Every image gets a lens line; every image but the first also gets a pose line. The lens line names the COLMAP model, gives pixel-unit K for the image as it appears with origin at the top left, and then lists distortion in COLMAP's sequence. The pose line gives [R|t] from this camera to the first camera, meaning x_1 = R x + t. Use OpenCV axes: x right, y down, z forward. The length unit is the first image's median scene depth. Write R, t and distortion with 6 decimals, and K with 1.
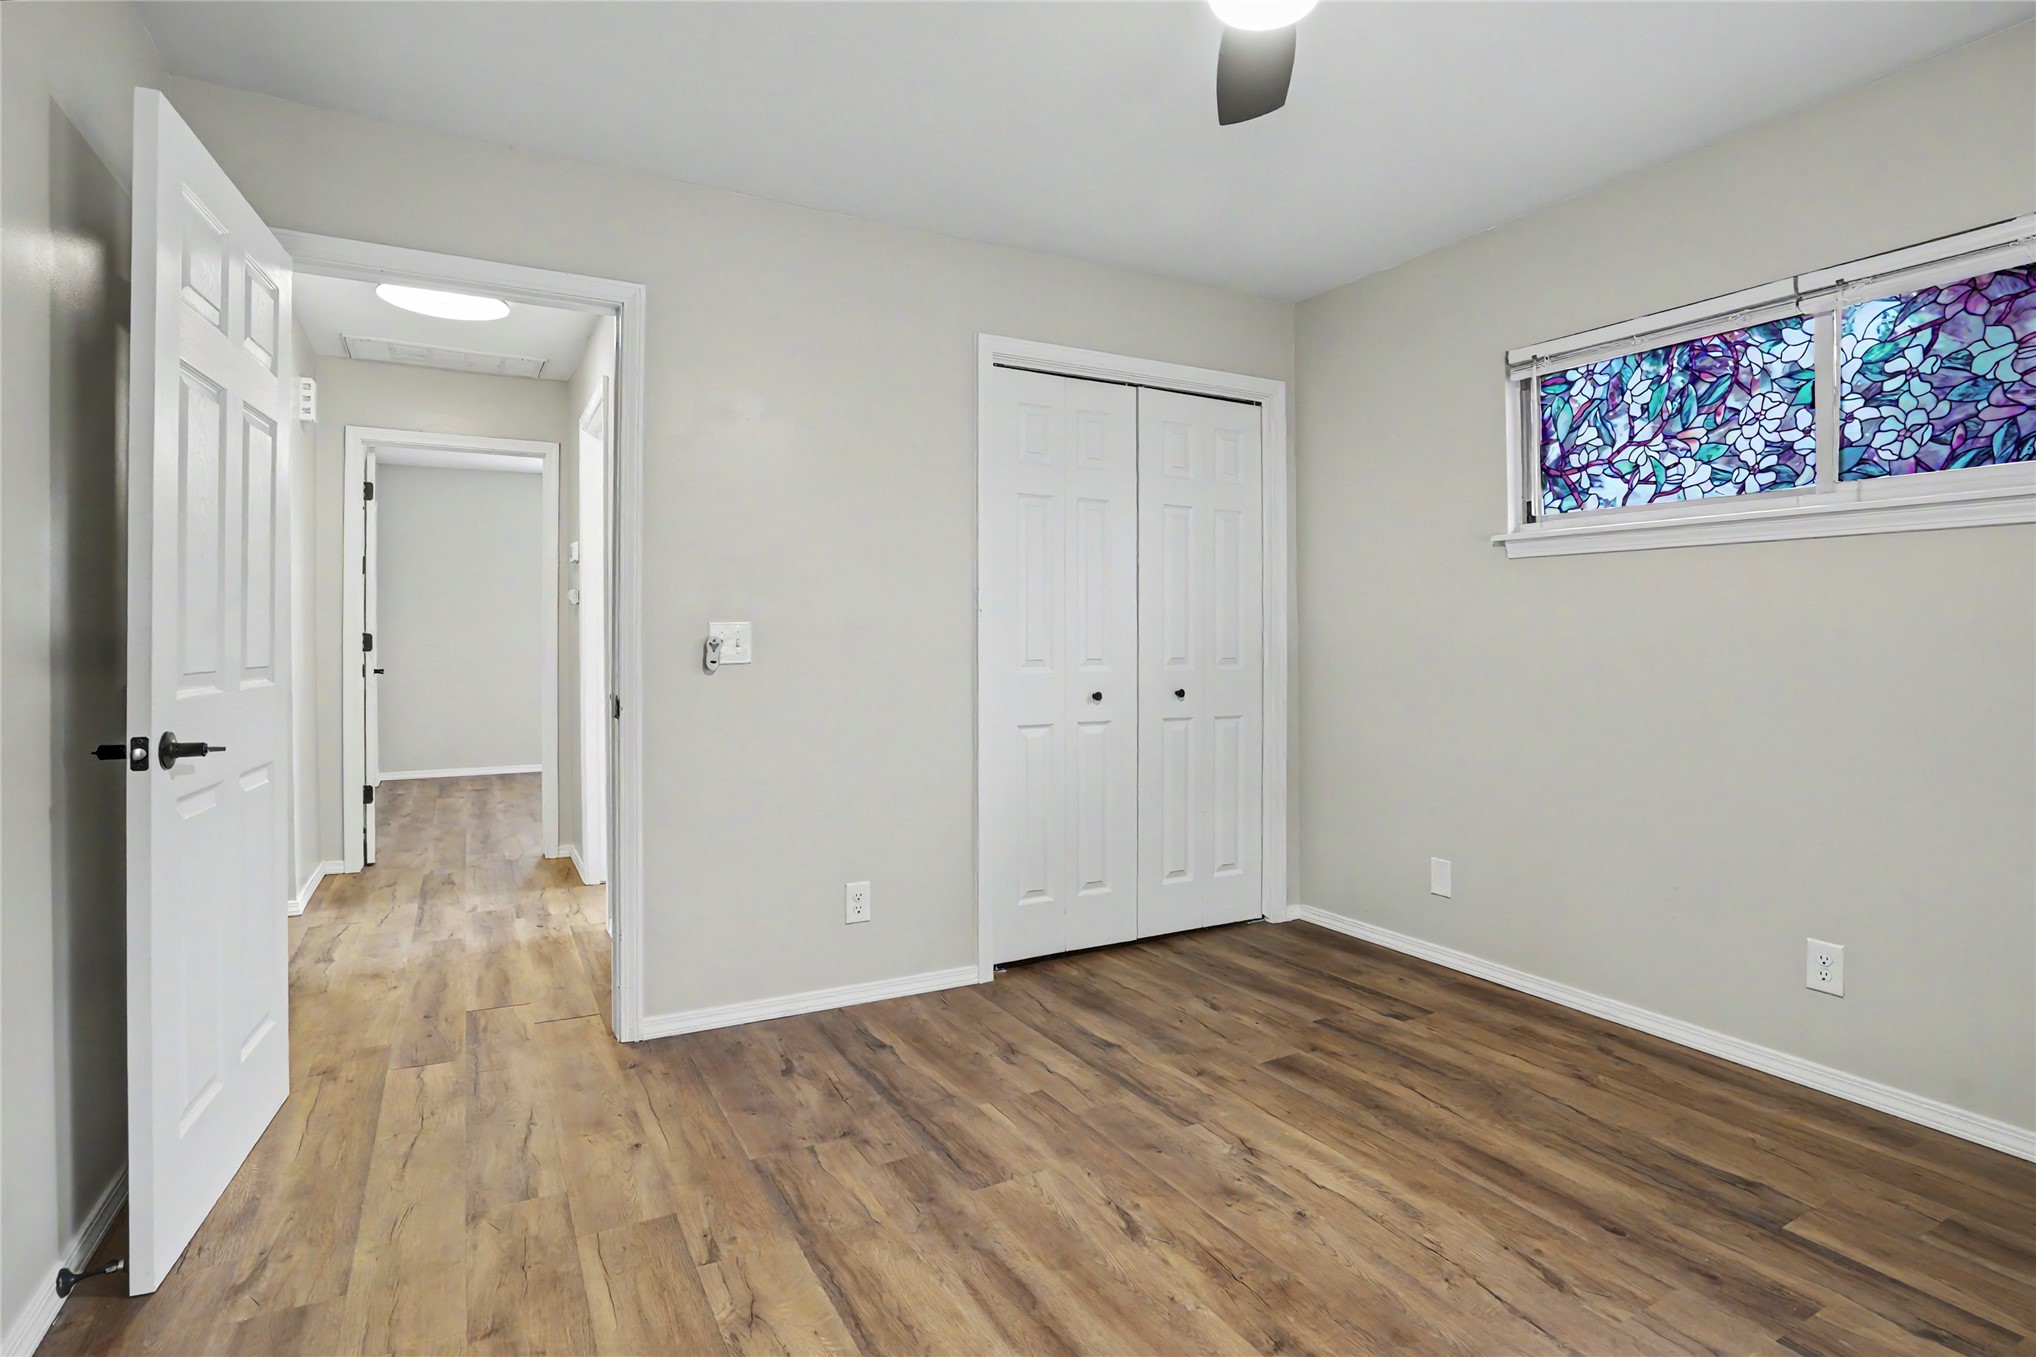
lens RADIAL K [[994.4, 0, 1041.2], [0, 994.4, 636.2], [0, 0, 1]] dist [-0.003332, -0.000368]
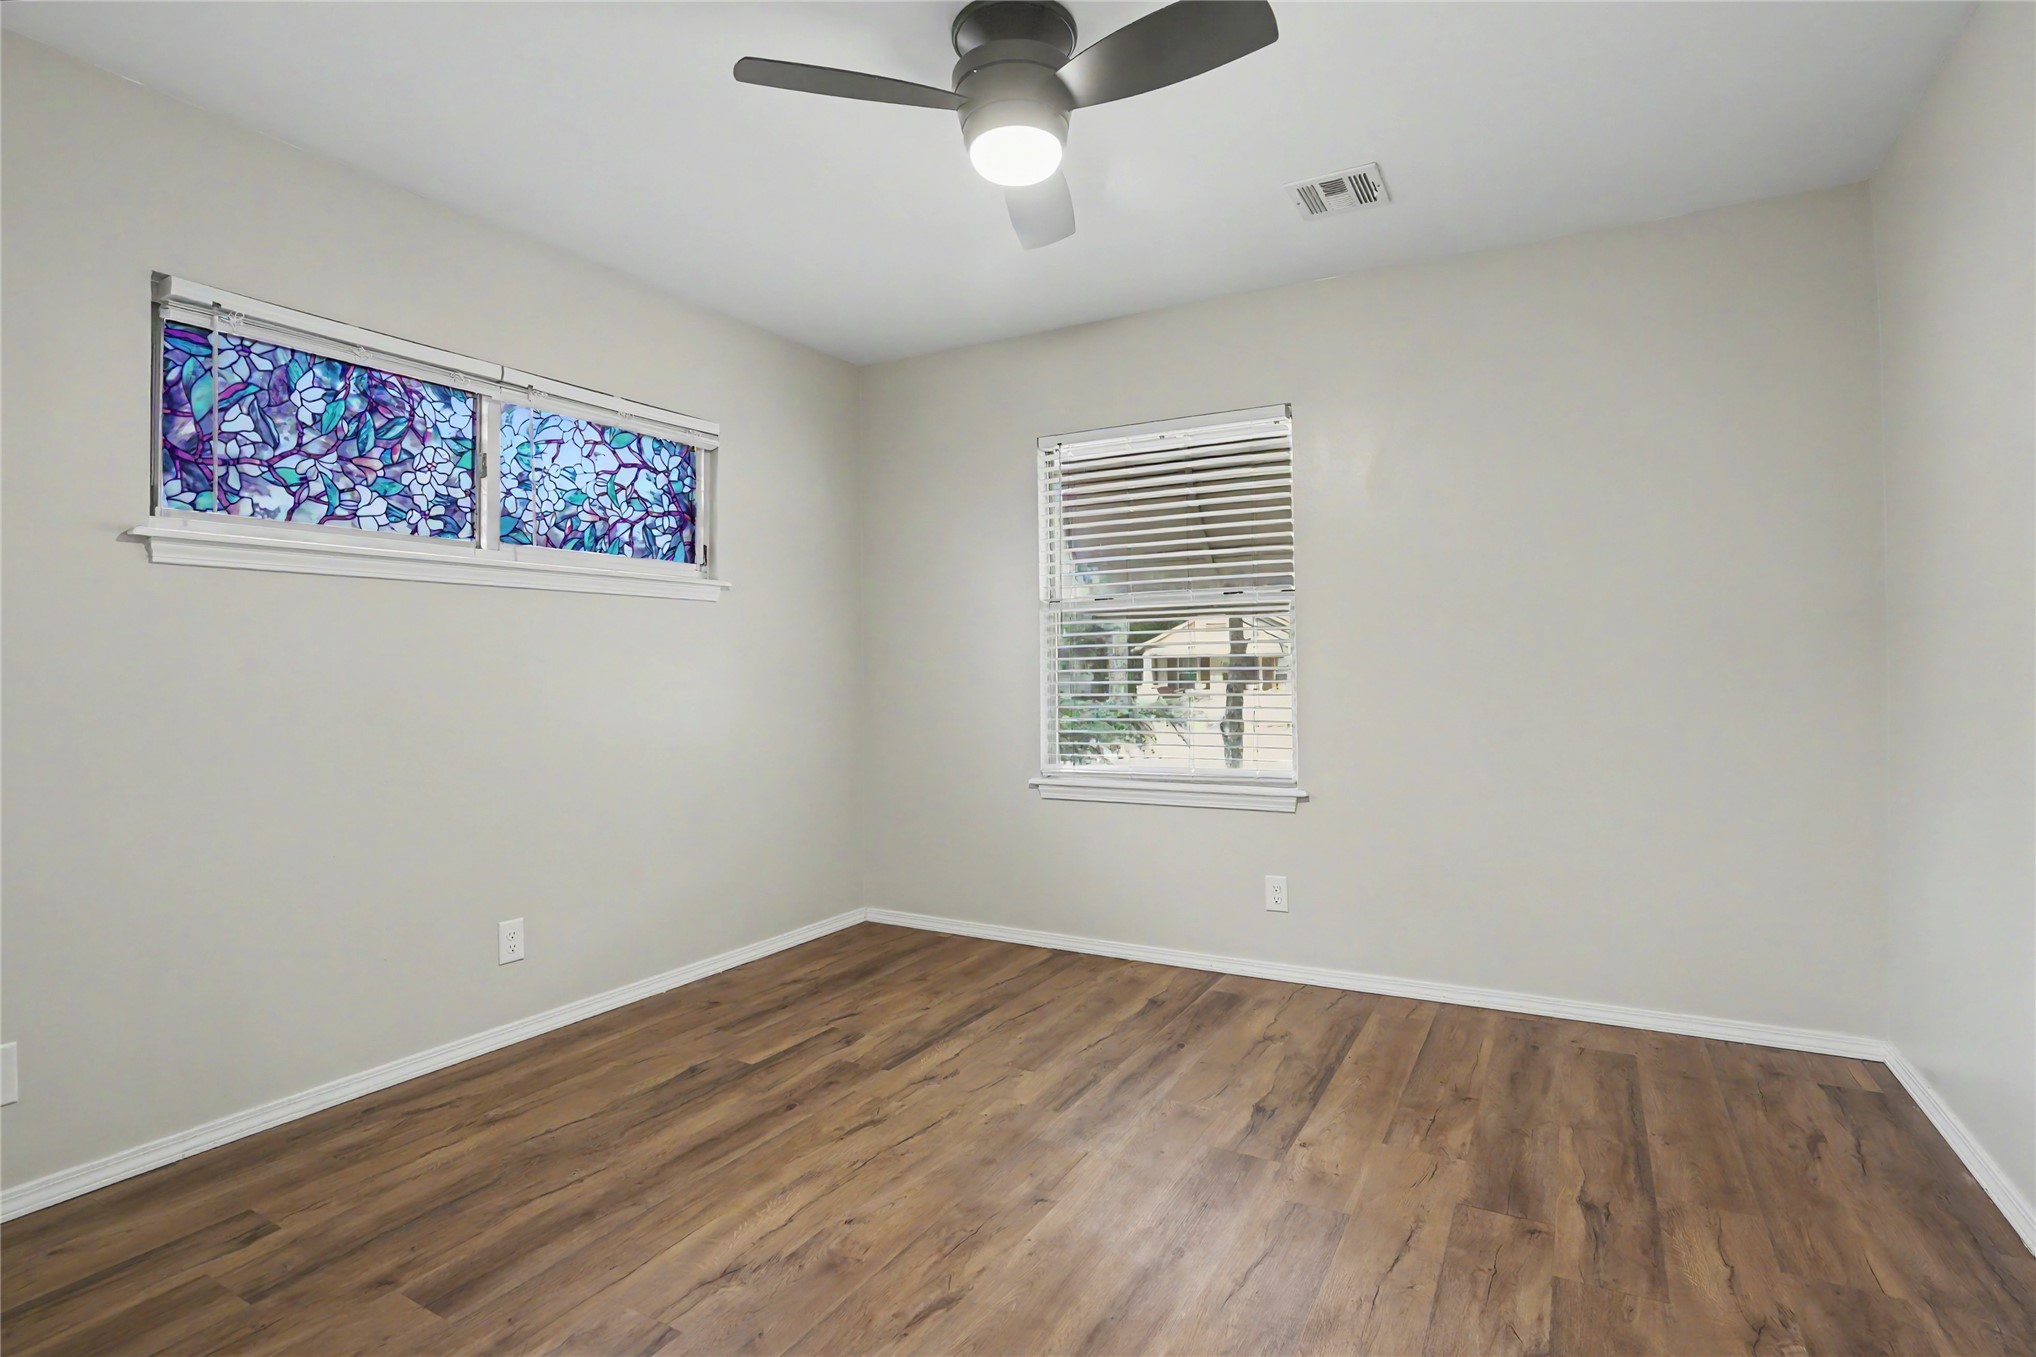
lens RADIAL K [[976.5, 0, 1019.4], [0, 976.5, 667.0], [0, 0, 1]] dist [-0.060156, 0.023578]
pose [[-0.484351, 0.006568, 0.874849, -0.491559], [0.012384, 0.999923, -0.000651, 0.005651], [-0.874786, 0.010519, -0.484395, 0.928544]]
